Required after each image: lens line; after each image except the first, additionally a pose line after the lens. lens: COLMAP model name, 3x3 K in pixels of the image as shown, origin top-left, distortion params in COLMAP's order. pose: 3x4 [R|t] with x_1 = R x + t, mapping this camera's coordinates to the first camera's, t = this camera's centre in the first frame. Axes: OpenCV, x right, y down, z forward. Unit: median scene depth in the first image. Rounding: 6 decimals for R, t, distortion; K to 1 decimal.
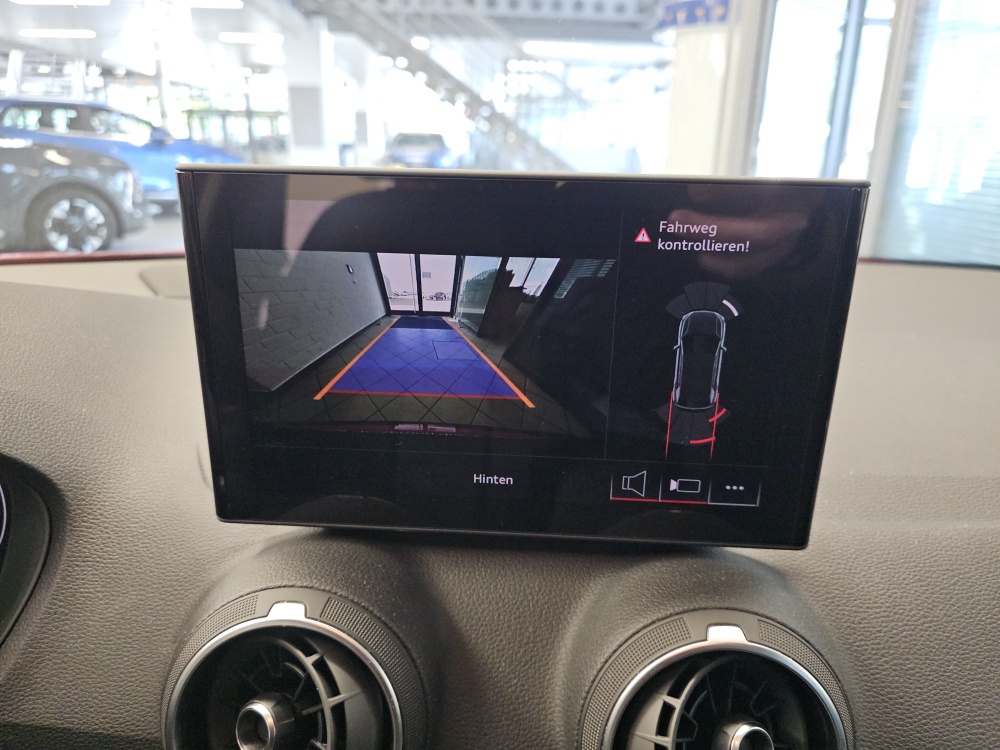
lens RADIAL K [[700.9, 0, 507.7], [0, 700.9, 372.2], [0, 0, 1]] dist [0.011448, -0.028554]
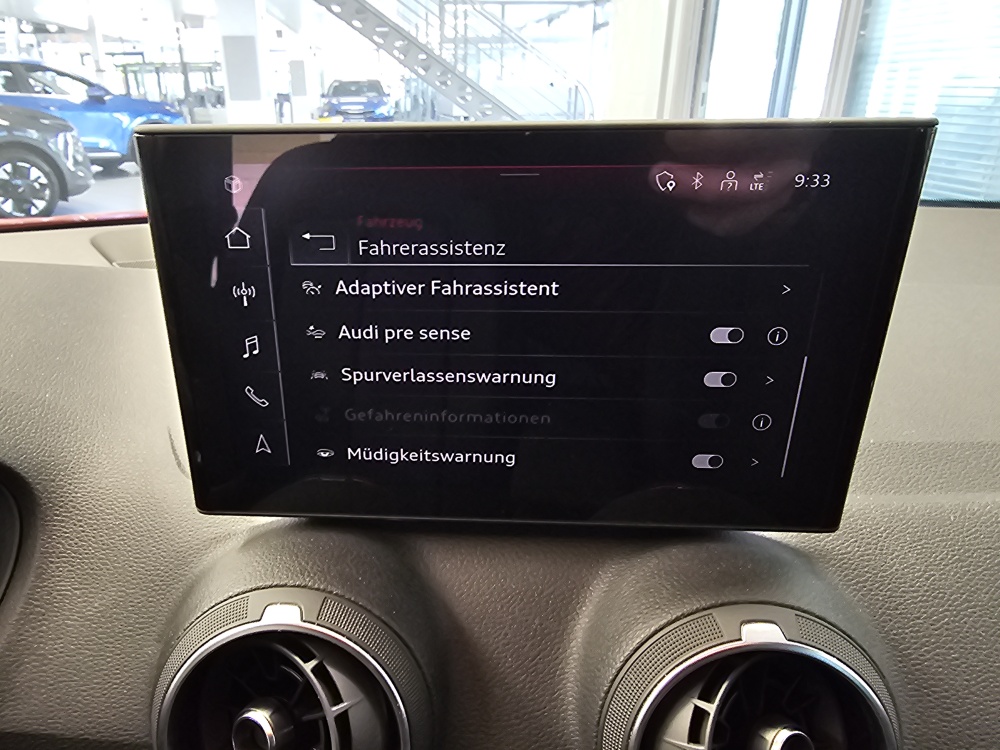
lens RADIAL K [[689.1, 0, 437.4], [0, 689.1, 368.0], [0, 0, 1]] dist [0.006415, -0.002208]
pose [[0.999413, -0.026805, -0.021349, -0.069969], [0.028211, 0.997251, 0.068515, -0.036262], [0.019454, -0.069077, 0.997422, 0.102111]]
